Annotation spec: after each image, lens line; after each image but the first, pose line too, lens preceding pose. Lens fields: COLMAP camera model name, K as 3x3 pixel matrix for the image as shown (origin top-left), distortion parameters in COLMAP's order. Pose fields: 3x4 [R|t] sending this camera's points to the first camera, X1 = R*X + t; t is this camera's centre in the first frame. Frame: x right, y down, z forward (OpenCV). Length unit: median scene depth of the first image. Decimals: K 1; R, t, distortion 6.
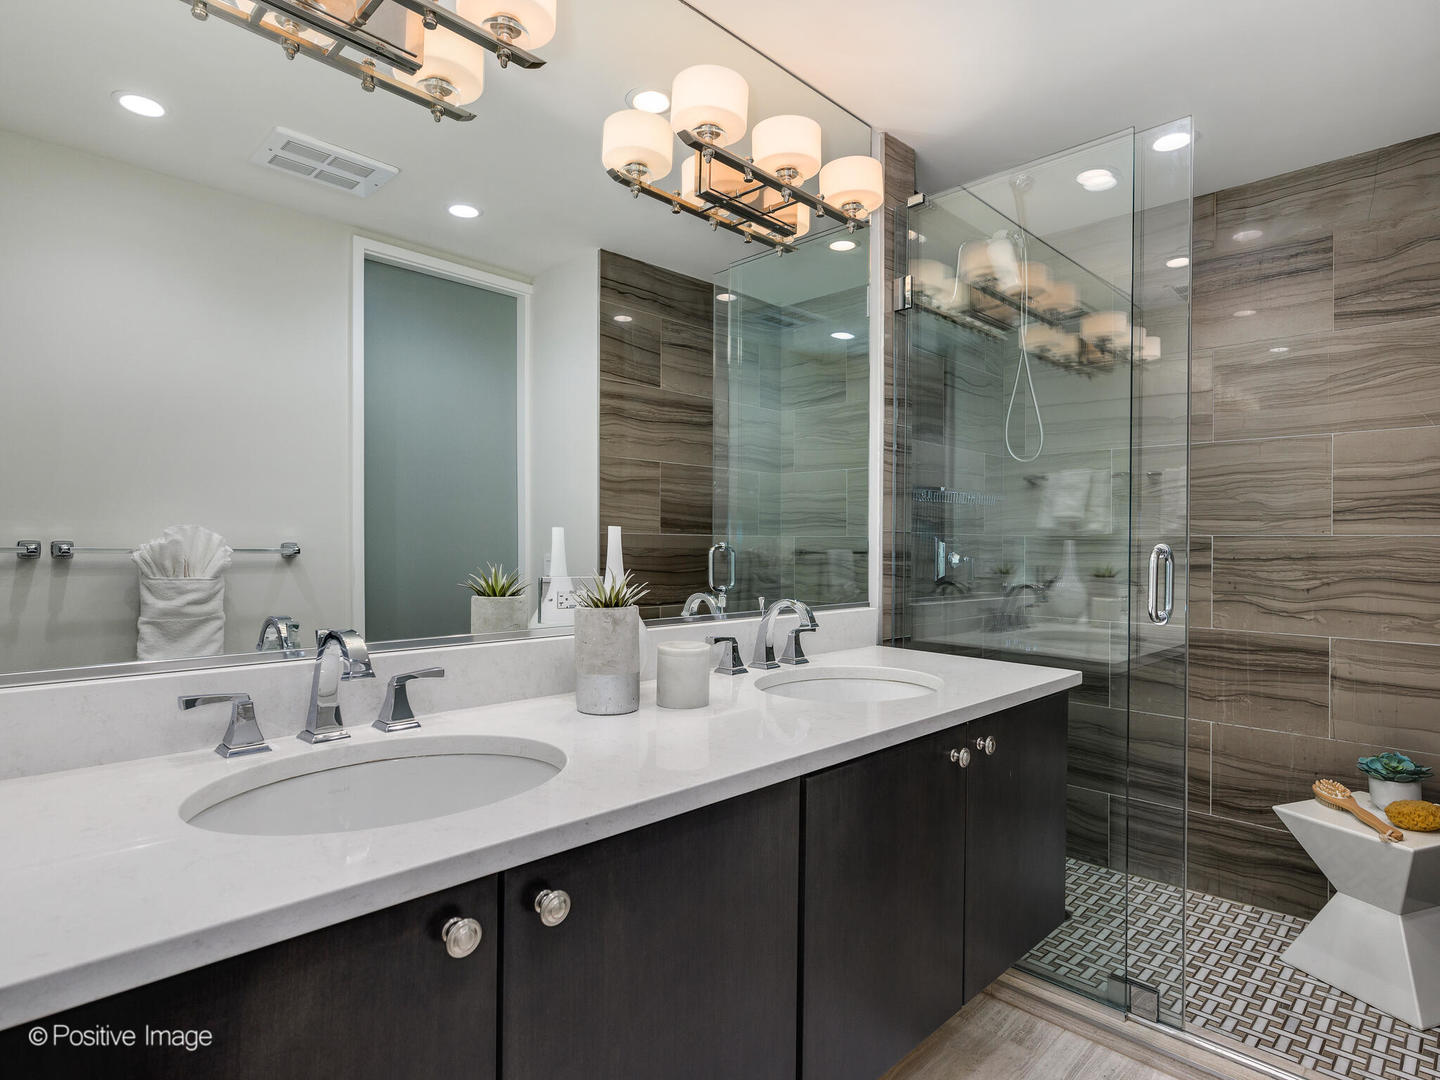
lens RADIAL K [[797.3, 0, 717.6], [0, 797.3, 546.4], [0, 0, 1]] dist [-0.000501, 0.000143]
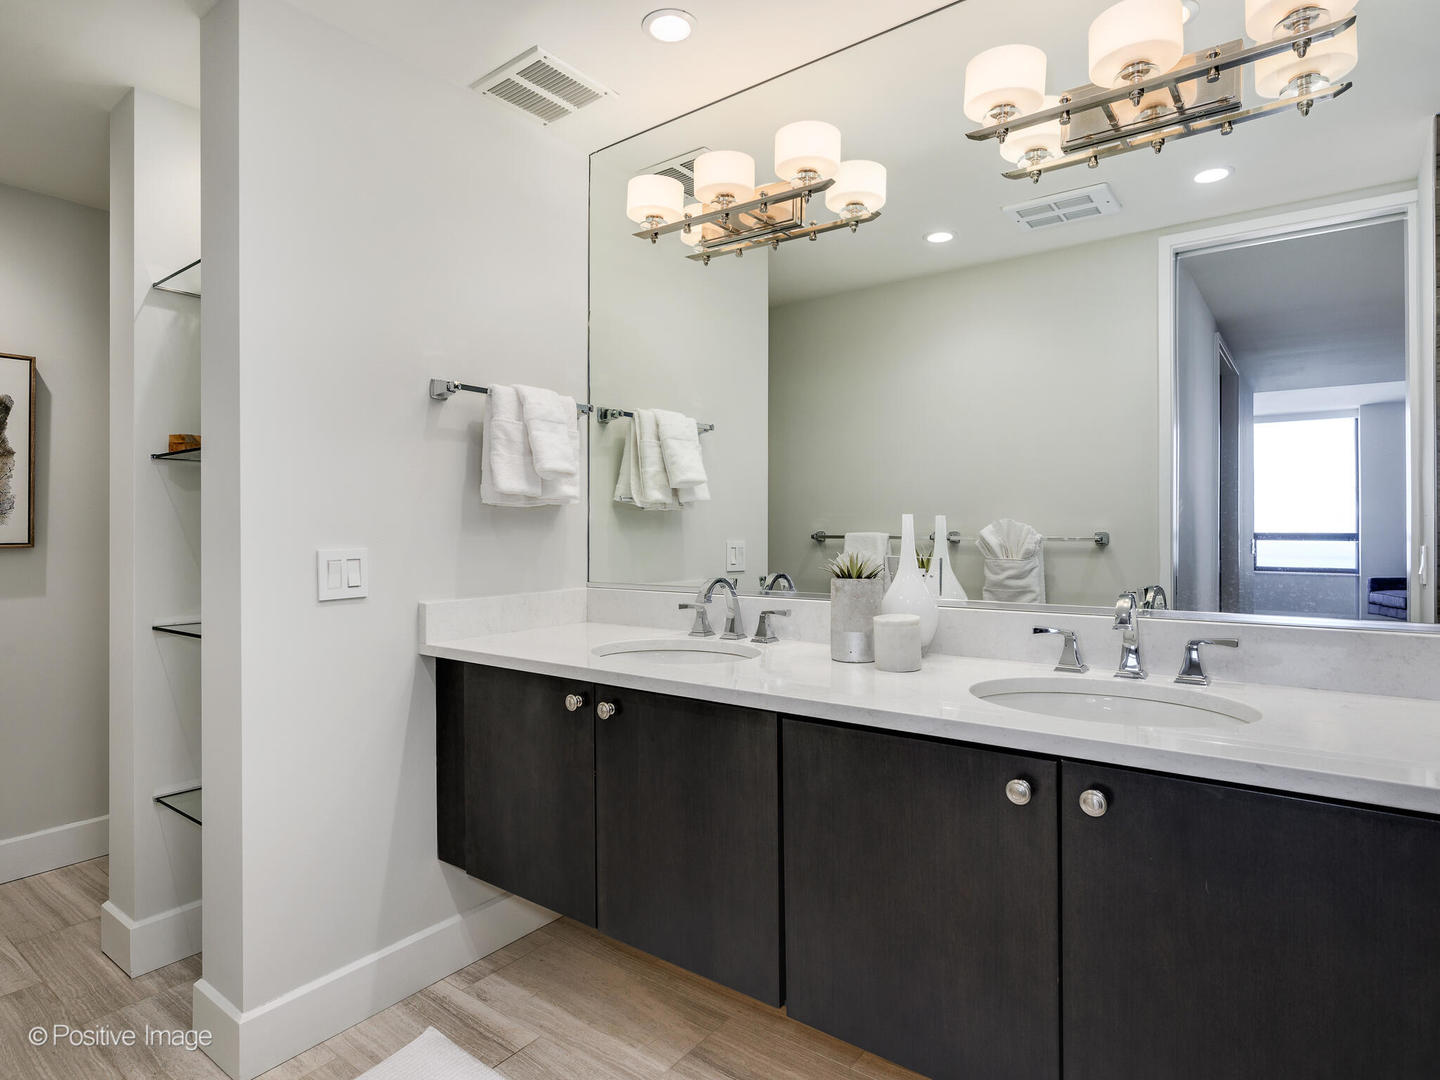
lens RADIAL K [[797.3, 0, 717.9], [0, 797.3, 533.7], [0, 0, 1]] dist [-0.000501, 0.000143]
pose [[0.146591, -0.008487, -0.989161, 0.591111], [-0.001723, 0.999959, -0.008835, 0.010327], [0.989196, 0.002999, 0.146571, 0.328675]]
